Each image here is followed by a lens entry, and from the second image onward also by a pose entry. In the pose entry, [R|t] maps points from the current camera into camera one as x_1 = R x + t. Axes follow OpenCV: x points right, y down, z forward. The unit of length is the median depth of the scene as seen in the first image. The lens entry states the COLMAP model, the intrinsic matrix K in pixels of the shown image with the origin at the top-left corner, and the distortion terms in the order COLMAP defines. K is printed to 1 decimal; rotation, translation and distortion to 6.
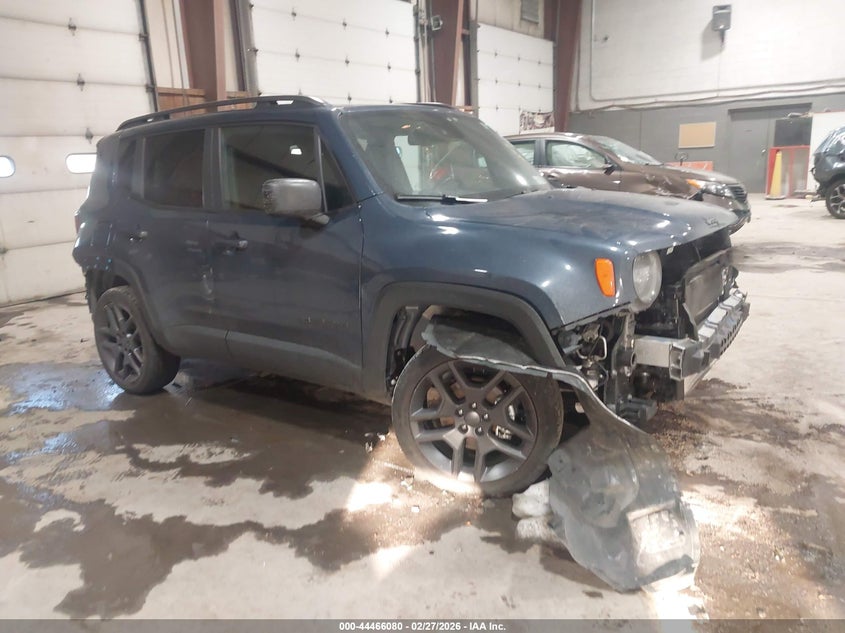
lens RADIAL K [[659.1, 0, 422.5], [0, 659.1, 316.5], [0, 0, 1]] dist [0.001153, -0.008315]
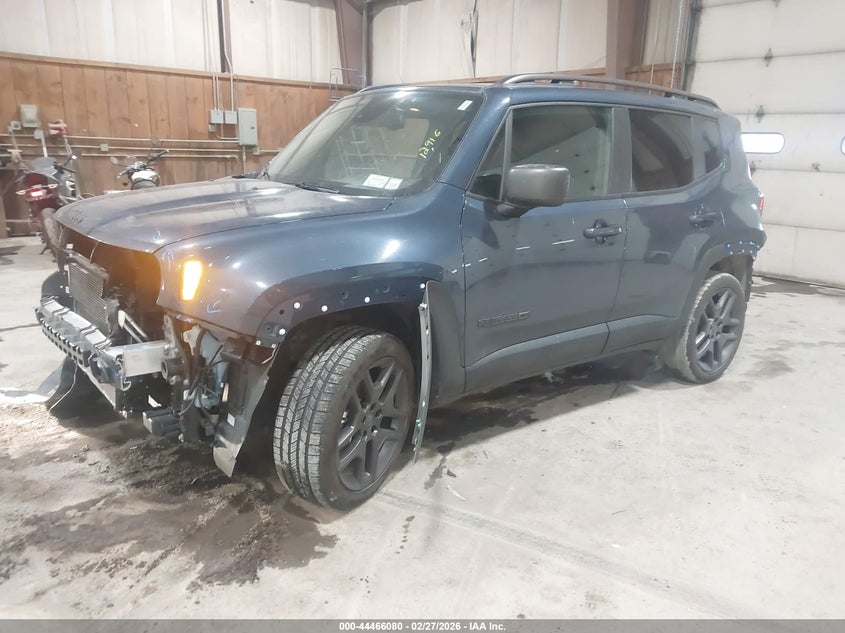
lens RADIAL K [[659.1, 0, 422.5], [0, 659.1, 316.5], [0, 0, 1]] dist [0.001153, -0.008315]
pose [[-0.251705, 0.280387, -0.926298, 1.039640], [-0.237934, 0.909809, 0.340050, -0.387929], [0.938100, 0.305990, -0.162290, 1.410438]]
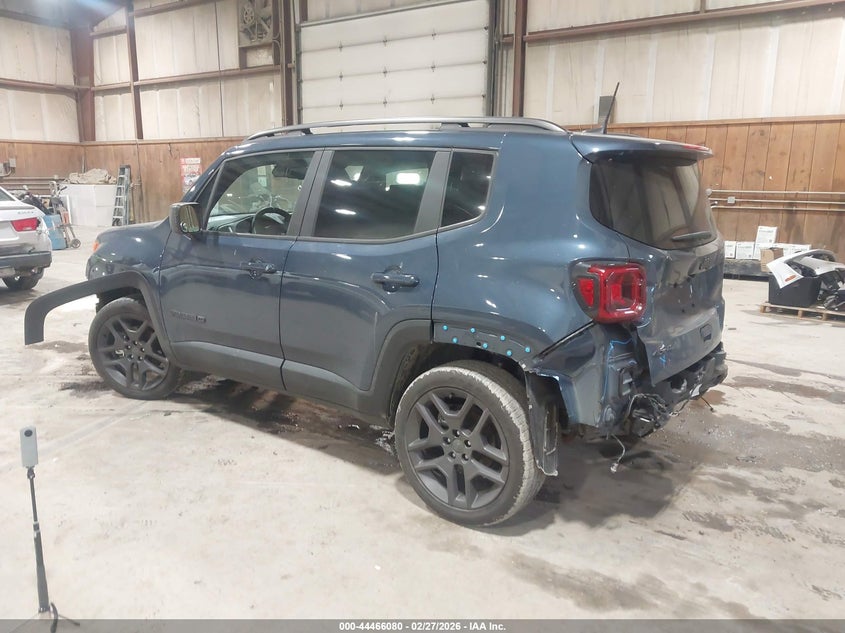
lens RADIAL K [[659.1, 0, 422.5], [0, 659.1, 316.5], [0, 0, 1]] dist [0.001153, -0.008315]
pose [[-0.999186, 0.039359, -0.008878, -0.224508], [0.032047, 0.907853, 0.418062, -0.594786], [0.024515, 0.417437, -0.908375, 2.465723]]
